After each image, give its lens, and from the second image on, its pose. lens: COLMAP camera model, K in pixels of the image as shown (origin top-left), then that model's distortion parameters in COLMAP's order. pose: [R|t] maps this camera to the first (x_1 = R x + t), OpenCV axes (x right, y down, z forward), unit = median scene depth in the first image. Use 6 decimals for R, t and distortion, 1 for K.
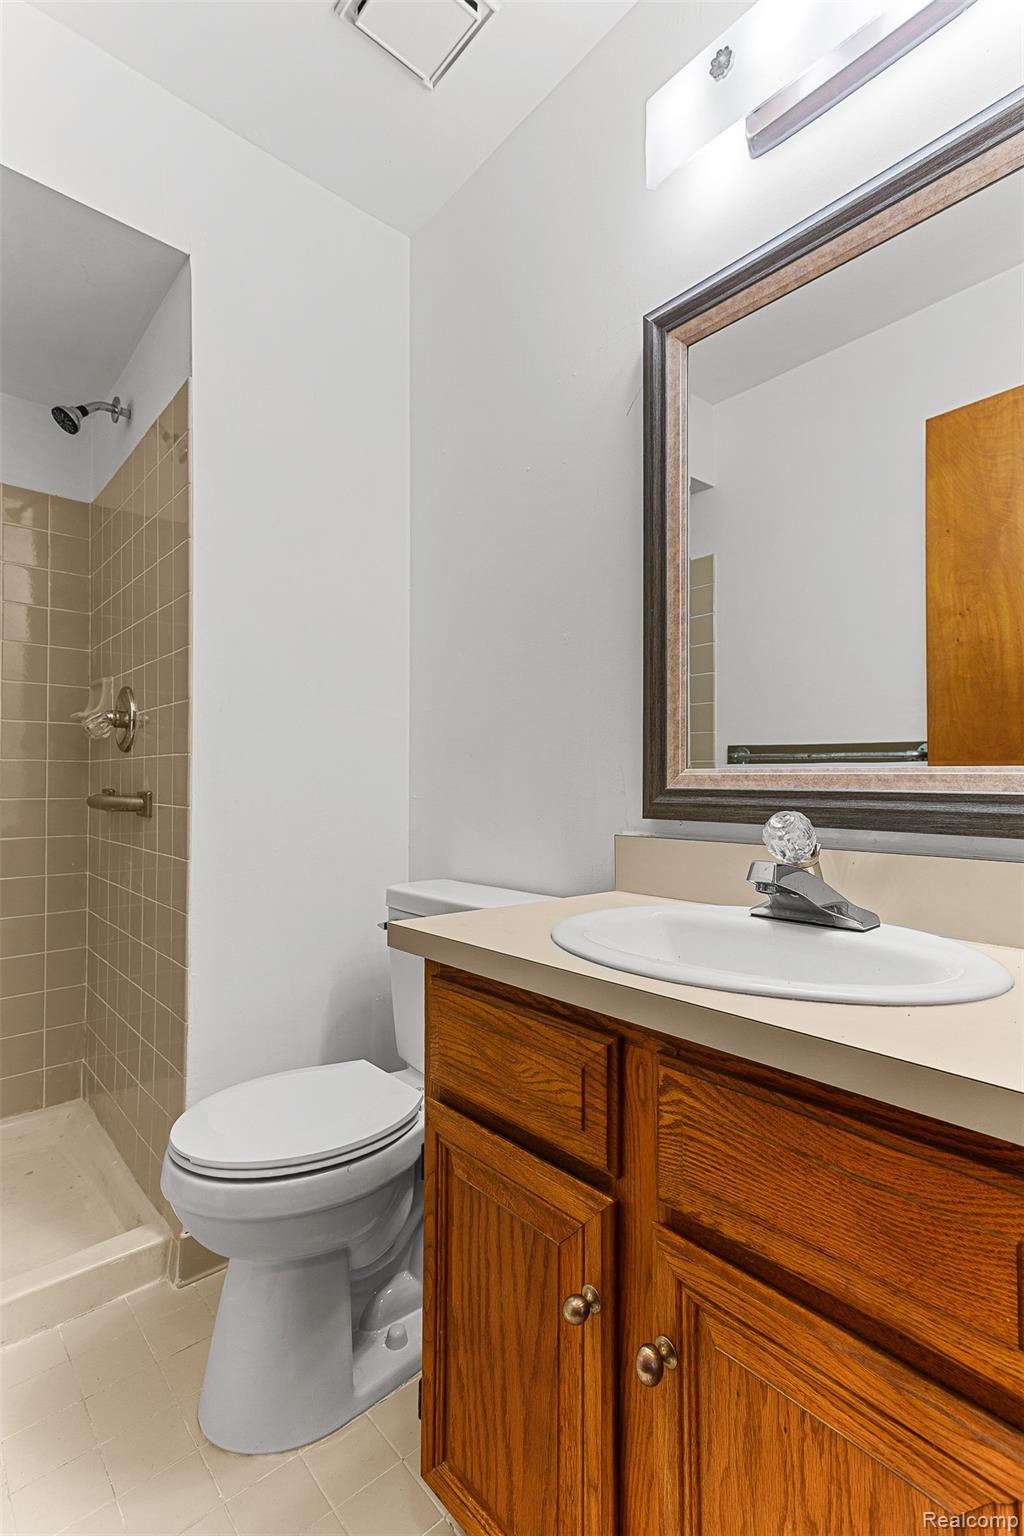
lens RADIAL K [[730.6, 0, 512.0], [0, 730.6, 768.0], [0, 0, 1]] dist [0.032251, 0.000885]
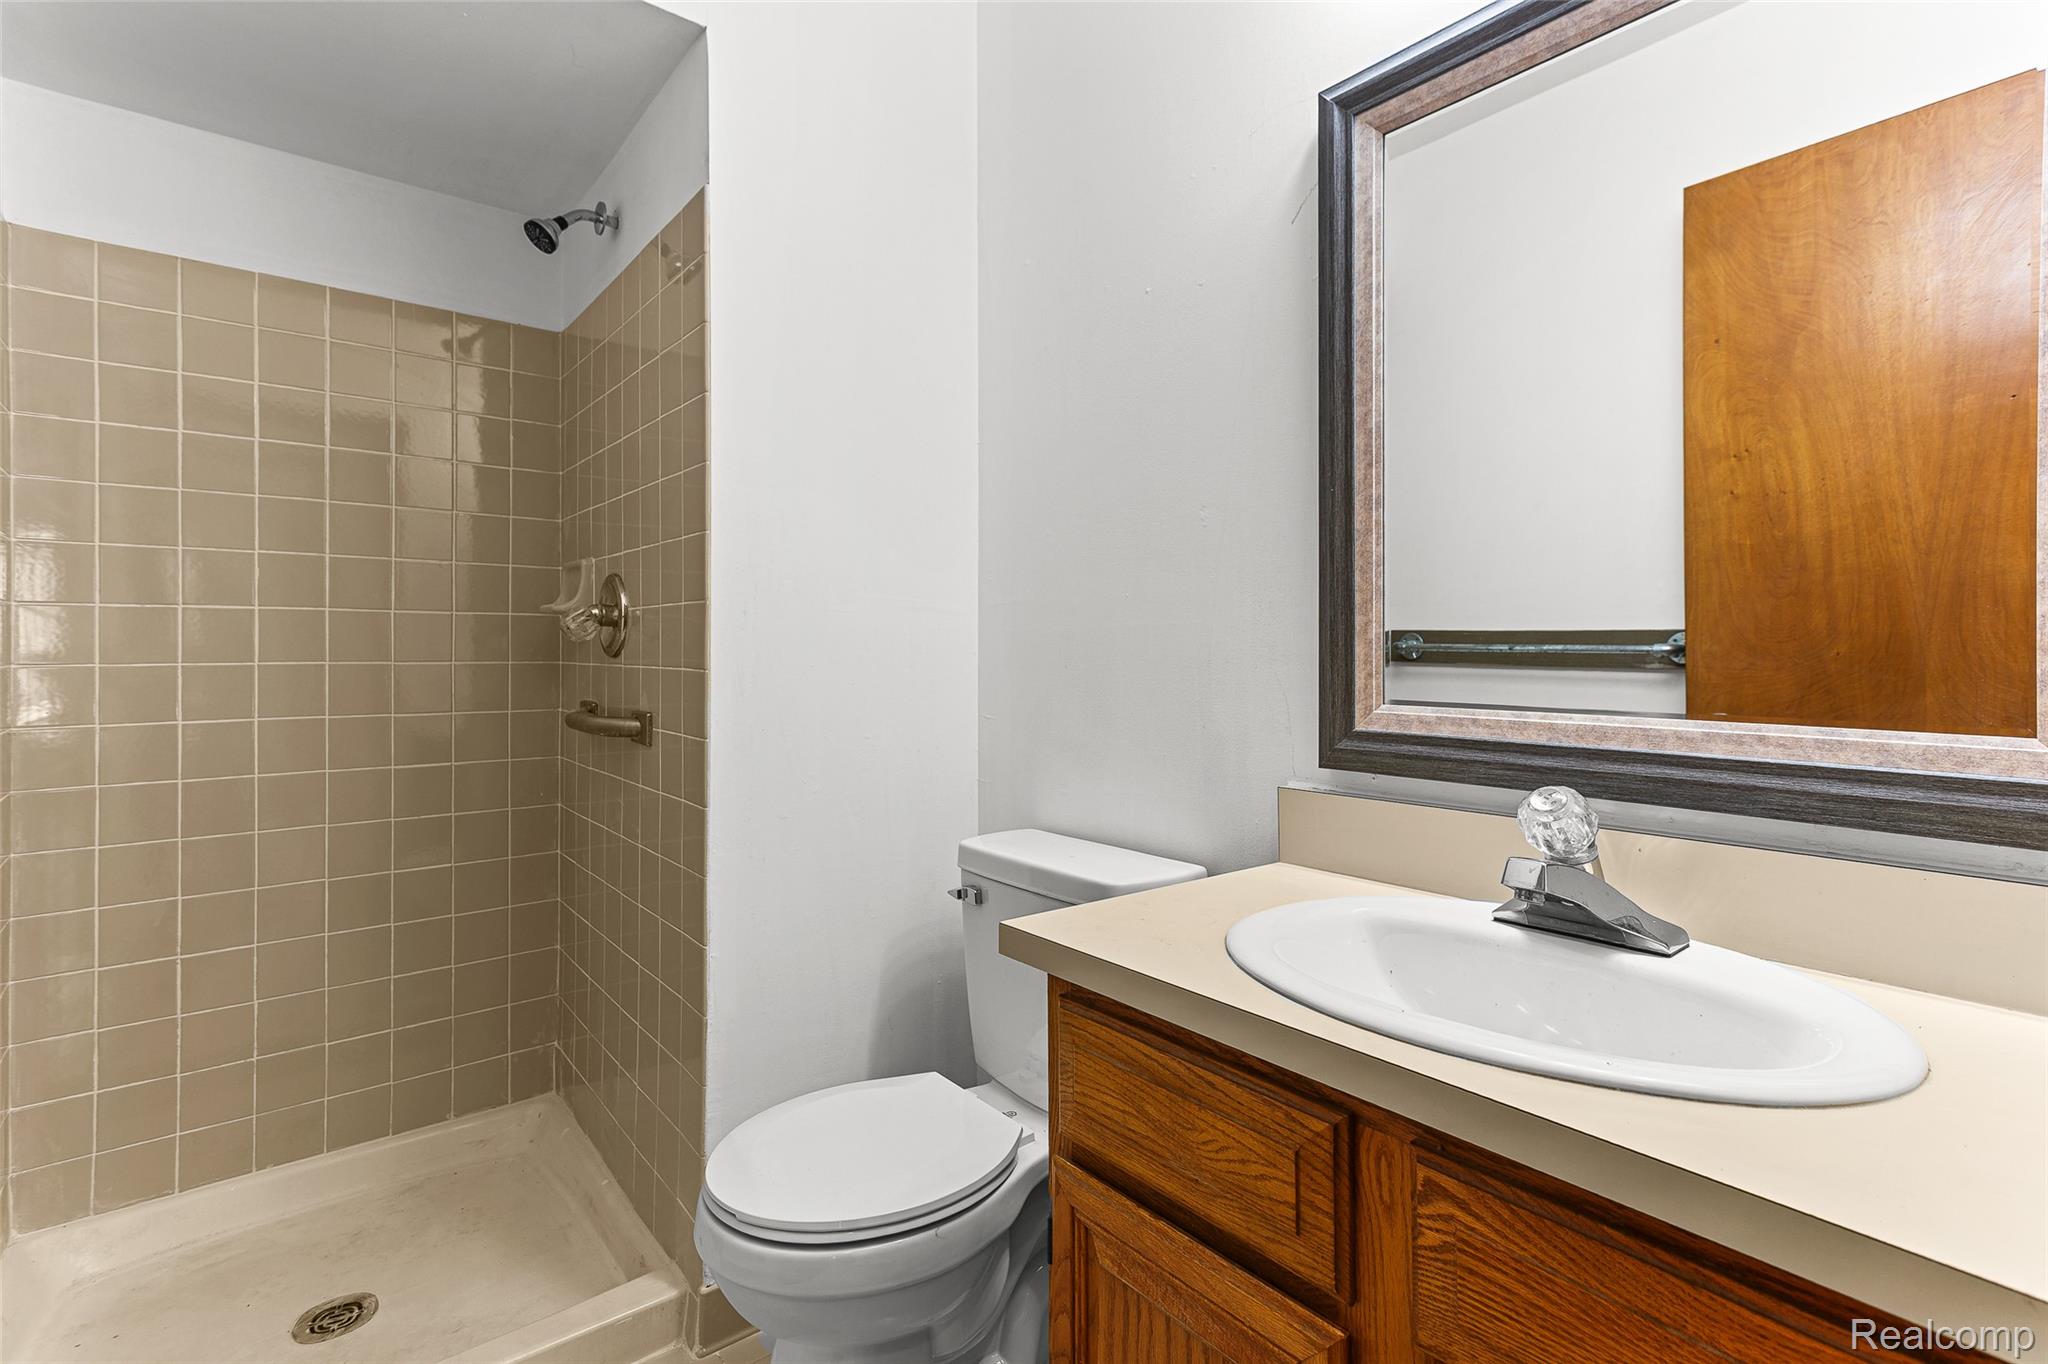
lens RADIAL K [[970.3, 0, 997.2], [0, 970.3, 633.7], [0, 0, 1]] dist [0.032431, -0.000106]
pose [[0.998061, -0.006126, -0.061948, -0.096652], [0.006385, 0.999972, 0.003995, -0.083241], [0.061922, -0.004382, 0.998071, -0.007071]]
